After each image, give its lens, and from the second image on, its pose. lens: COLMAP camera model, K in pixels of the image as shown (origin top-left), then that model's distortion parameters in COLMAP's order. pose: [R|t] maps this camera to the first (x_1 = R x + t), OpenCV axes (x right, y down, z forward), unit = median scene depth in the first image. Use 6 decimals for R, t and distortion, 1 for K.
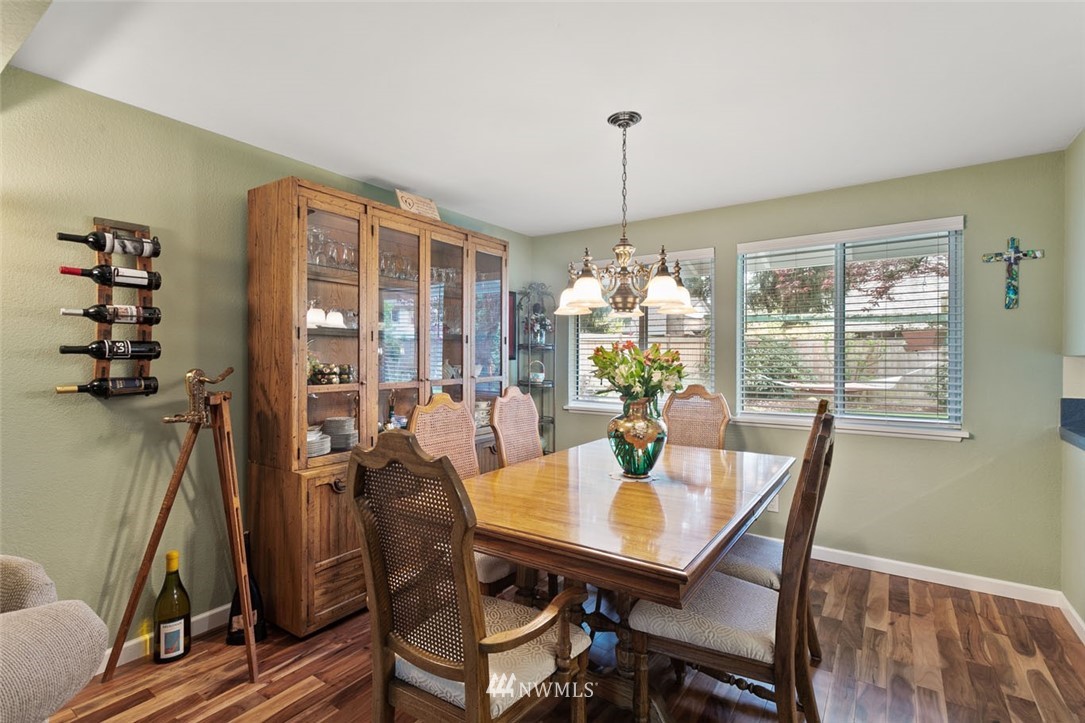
lens RADIAL K [[514.2, 0, 544.2], [0, 514.2, 358.3], [0, 0, 1]] dist [-0.003061, 0.002934]
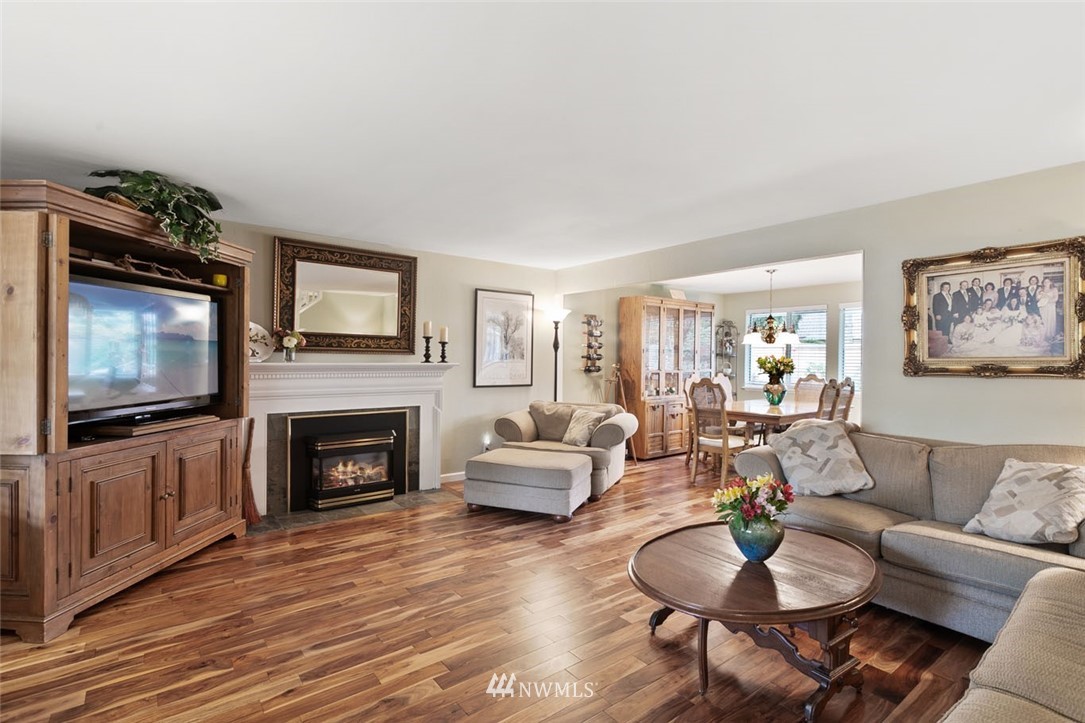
lens RADIAL K [[514.2, 0, 542.5], [0, 514.2, 362.1], [0, 0, 1]] dist [-0.003061, 0.002934]
pose [[0.951450, 0.010156, -0.307636, -0.144859], [-0.008767, 0.999944, 0.005898, -0.001284], [0.307678, -0.002915, 0.951486, -1.873691]]
